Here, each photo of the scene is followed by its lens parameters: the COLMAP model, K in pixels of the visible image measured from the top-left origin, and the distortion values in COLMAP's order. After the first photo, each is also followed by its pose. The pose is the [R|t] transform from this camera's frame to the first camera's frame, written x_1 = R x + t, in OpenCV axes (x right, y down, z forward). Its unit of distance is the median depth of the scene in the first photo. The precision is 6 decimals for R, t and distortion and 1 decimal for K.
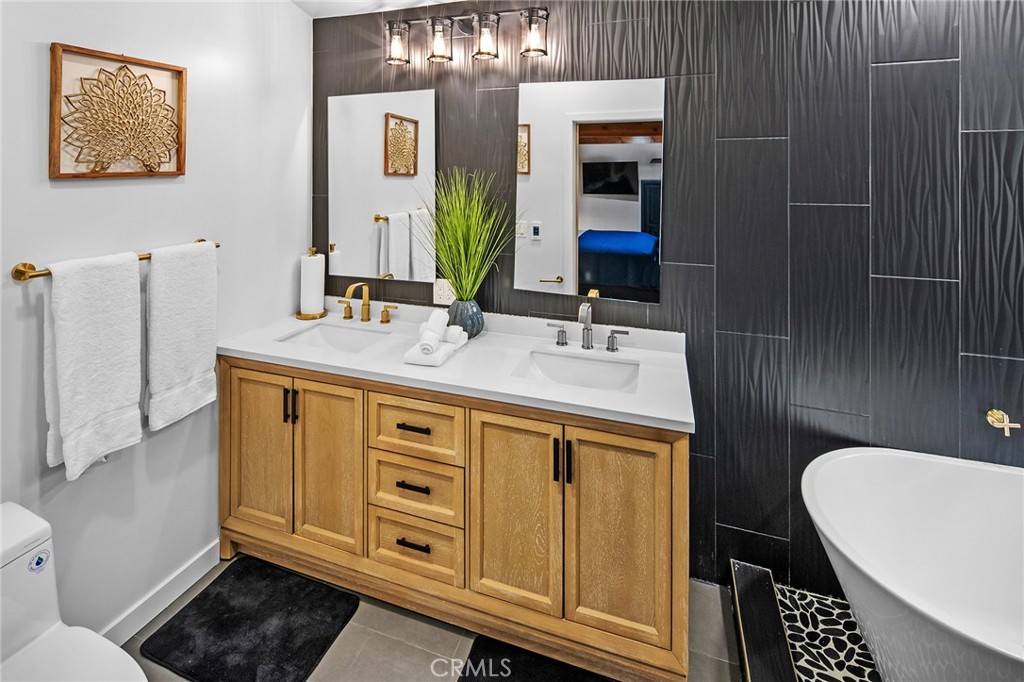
lens RADIAL K [[520.4, 0, 512.0], [0, 520.4, 341.0], [0, 0, 1]] dist [-0.000198, -0.000169]
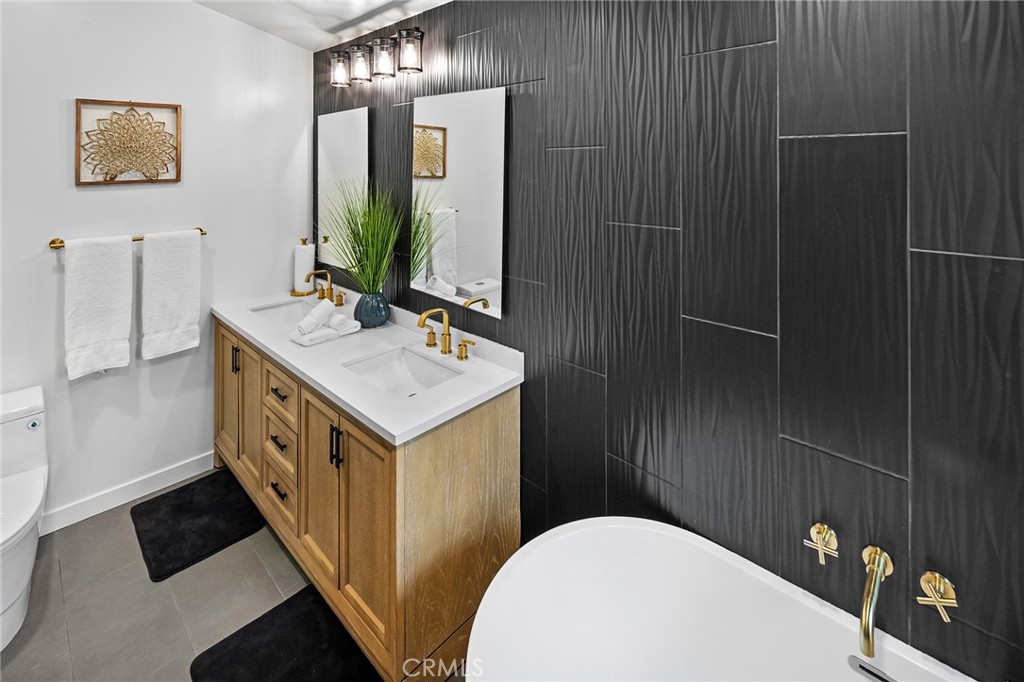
lens RADIAL K [[506.9, 0, 511.2], [0, 506.9, 333.3], [0, 0, 1]] dist [-0.015116, -0.000250]
pose [[0.894586, 0.140434, -0.424256, 0.706796], [-0.141459, 0.989512, 0.029260, -0.074025], [0.423916, 0.033840, 0.905069, 0.155065]]
